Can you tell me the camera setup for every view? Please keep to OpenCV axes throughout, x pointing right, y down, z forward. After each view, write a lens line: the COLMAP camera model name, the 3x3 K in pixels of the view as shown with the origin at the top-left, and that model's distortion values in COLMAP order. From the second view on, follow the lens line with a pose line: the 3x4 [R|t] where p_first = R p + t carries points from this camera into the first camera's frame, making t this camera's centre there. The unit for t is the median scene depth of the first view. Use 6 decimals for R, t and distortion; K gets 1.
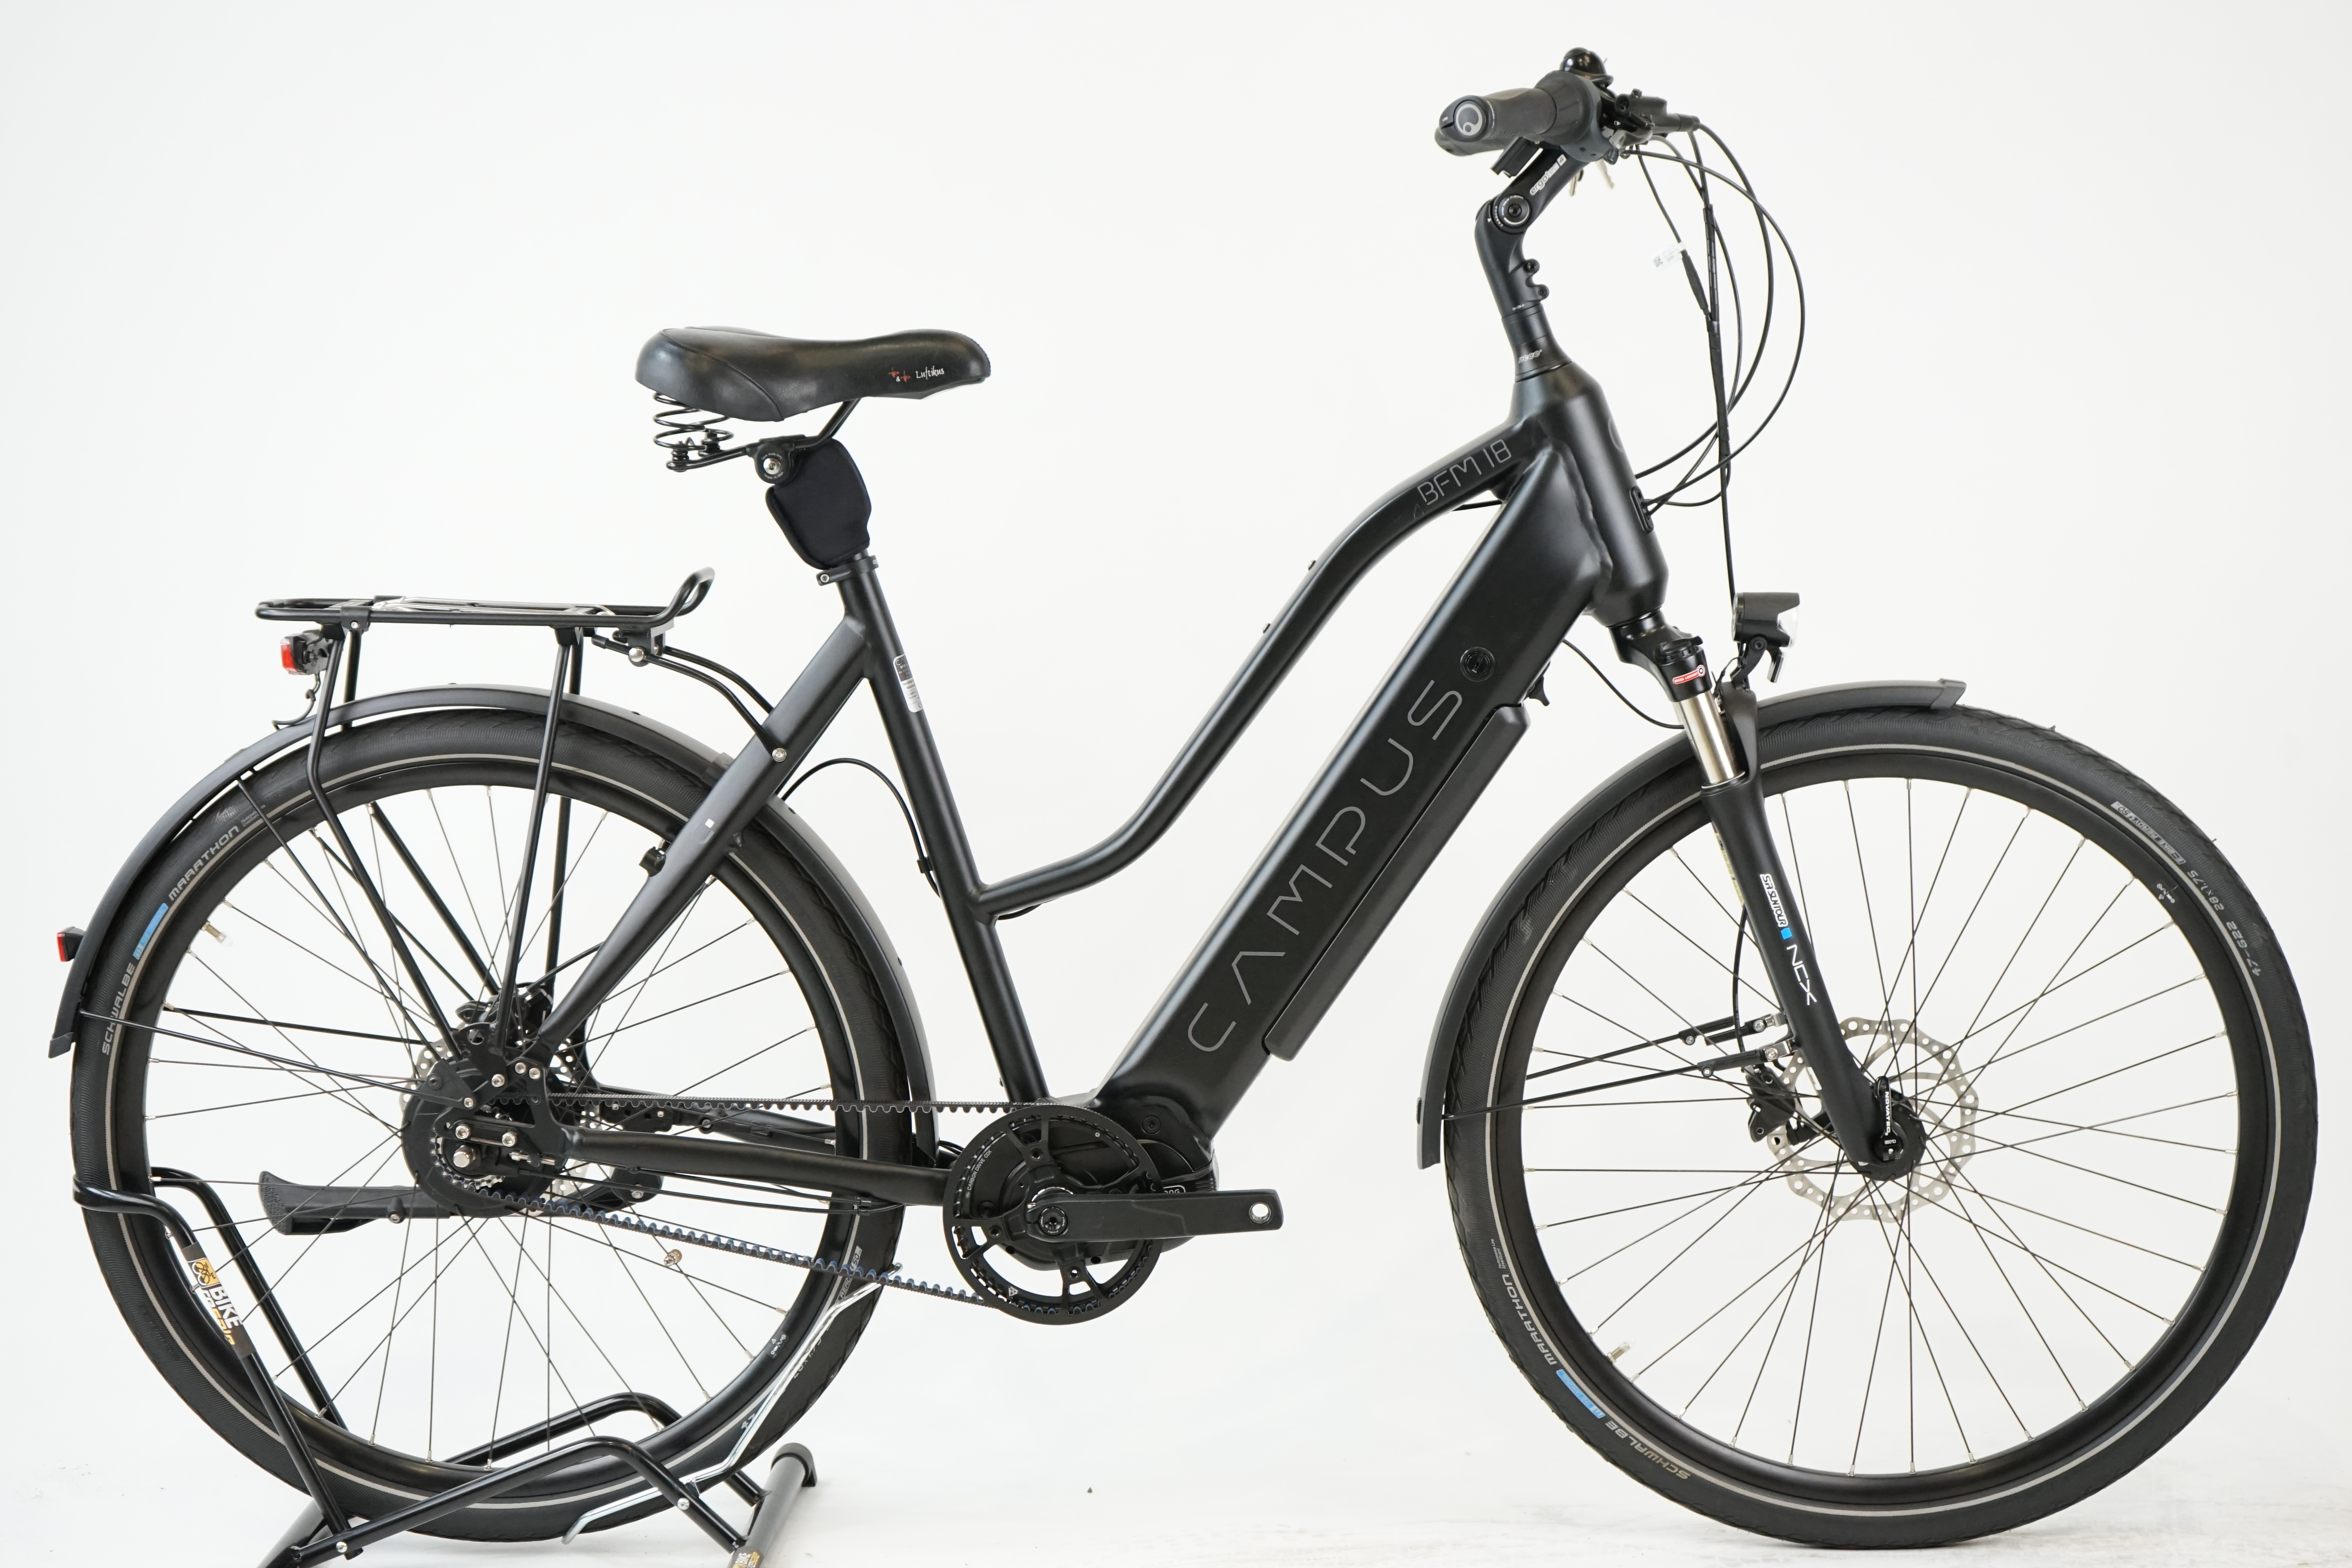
lens RADIAL K [[4081.5, 0, 1176.0], [0, 4081.5, 784.0], [0, 0, 1]] dist [-0.030441, -0.047431]
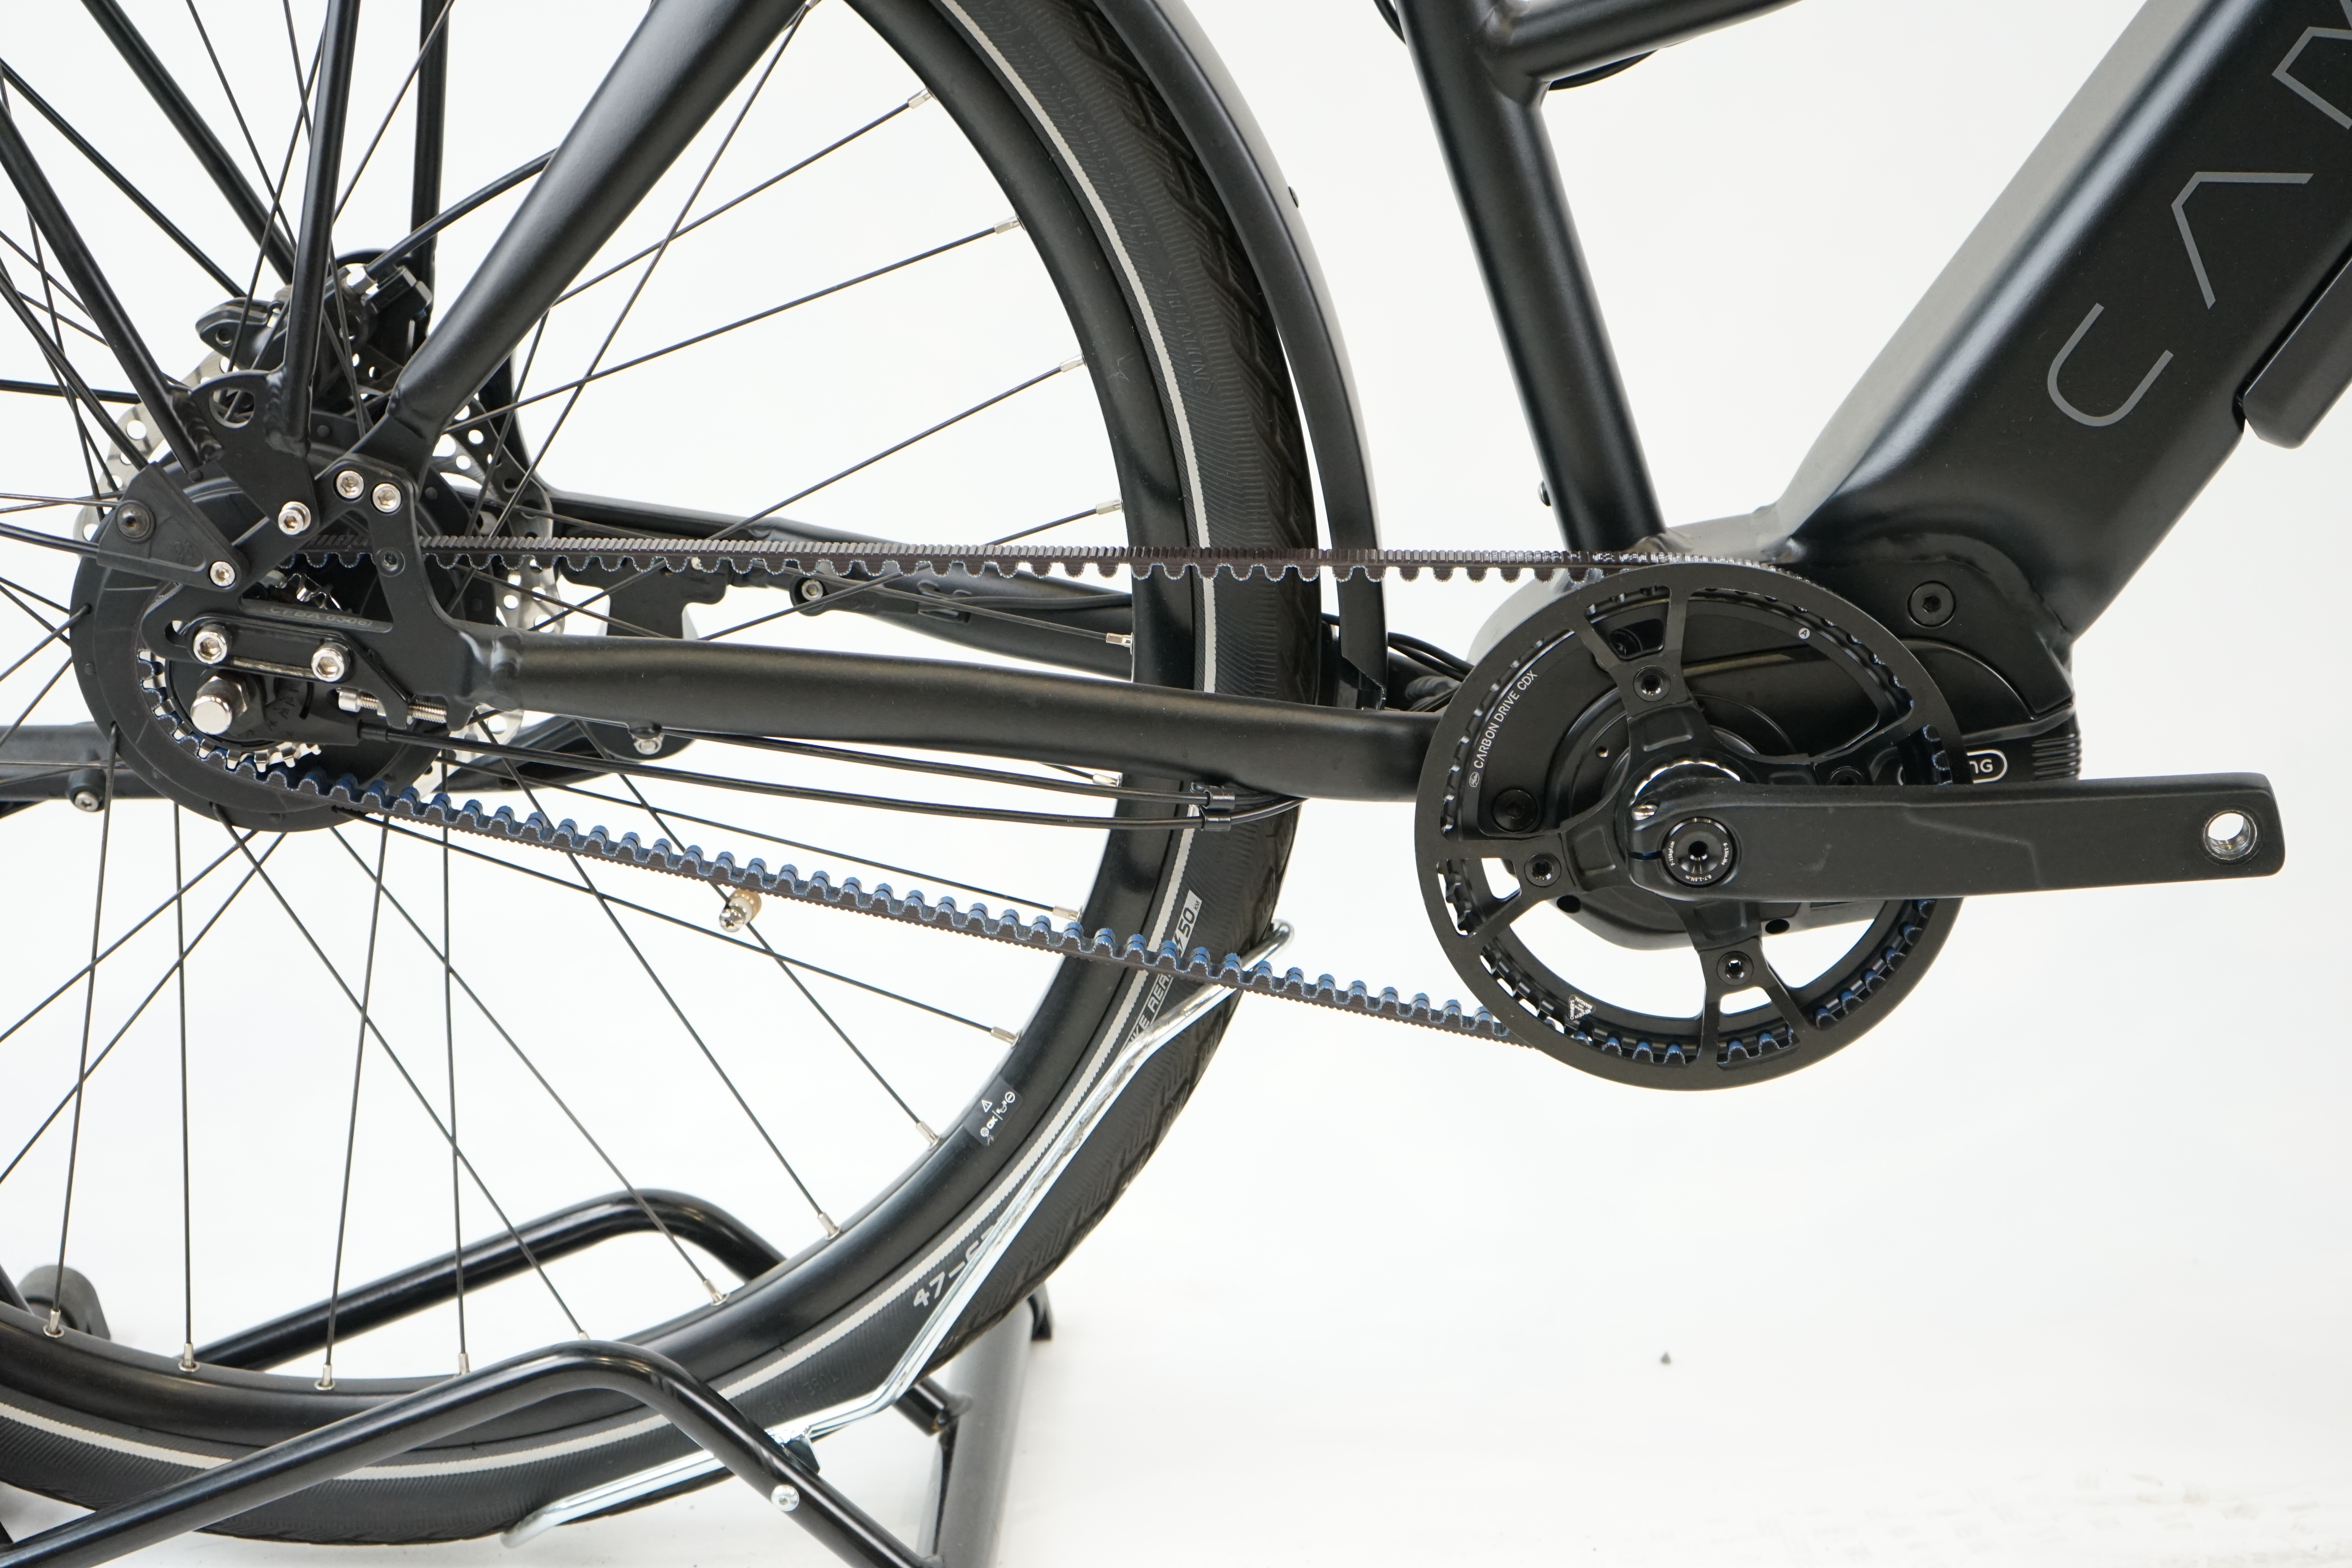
lens RADIAL K [[4518.8, 0, 1176.0], [0, 4518.8, 784.0], [0, 0, 1]] dist [-0.084792, 0.157629]
pose [[0.999969, -0.007442, -0.002610, -0.078913], [0.007808, 0.980819, 0.194765, 0.013873], [0.001111, -0.194779, 0.980846, 0.559025]]
